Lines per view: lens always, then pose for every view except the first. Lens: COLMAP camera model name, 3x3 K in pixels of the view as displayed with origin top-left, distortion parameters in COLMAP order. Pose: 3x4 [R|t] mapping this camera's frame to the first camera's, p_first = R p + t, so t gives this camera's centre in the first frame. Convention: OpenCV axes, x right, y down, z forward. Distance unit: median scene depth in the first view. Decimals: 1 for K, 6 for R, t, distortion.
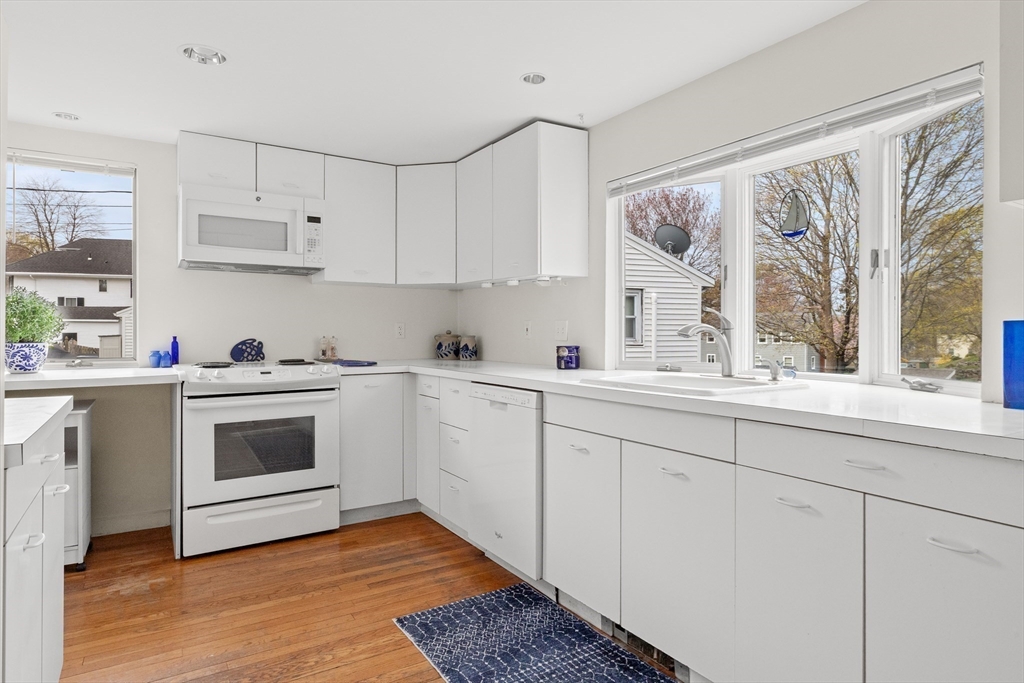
lens RADIAL K [[591.1, 0, 512.1], [0, 591.1, 334.5], [0, 0, 1]] dist [-0.004546, -0.000213]
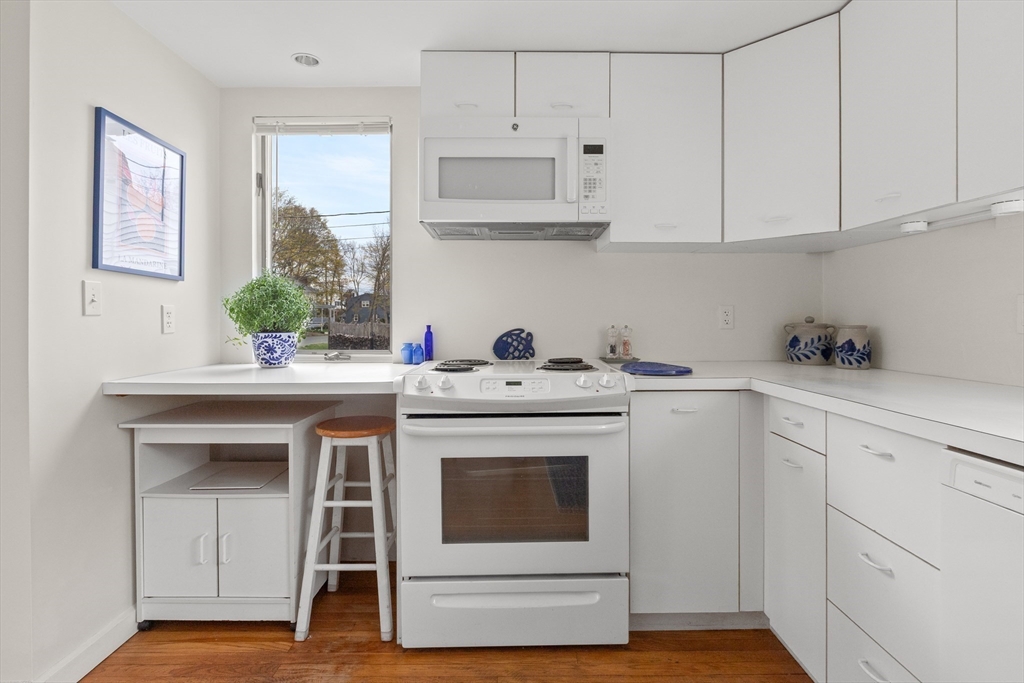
lens RADIAL K [[500.9, 0, 519.3], [0, 500.9, 318.4], [0, 0, 1]] dist [-0.009566, 0.000282]
pose [[0.857177, -0.003195, -0.515012, -0.117359], [-0.000919, 0.999970, -0.007734, -0.000934], [0.515021, 0.007102, 0.857148, 0.473048]]
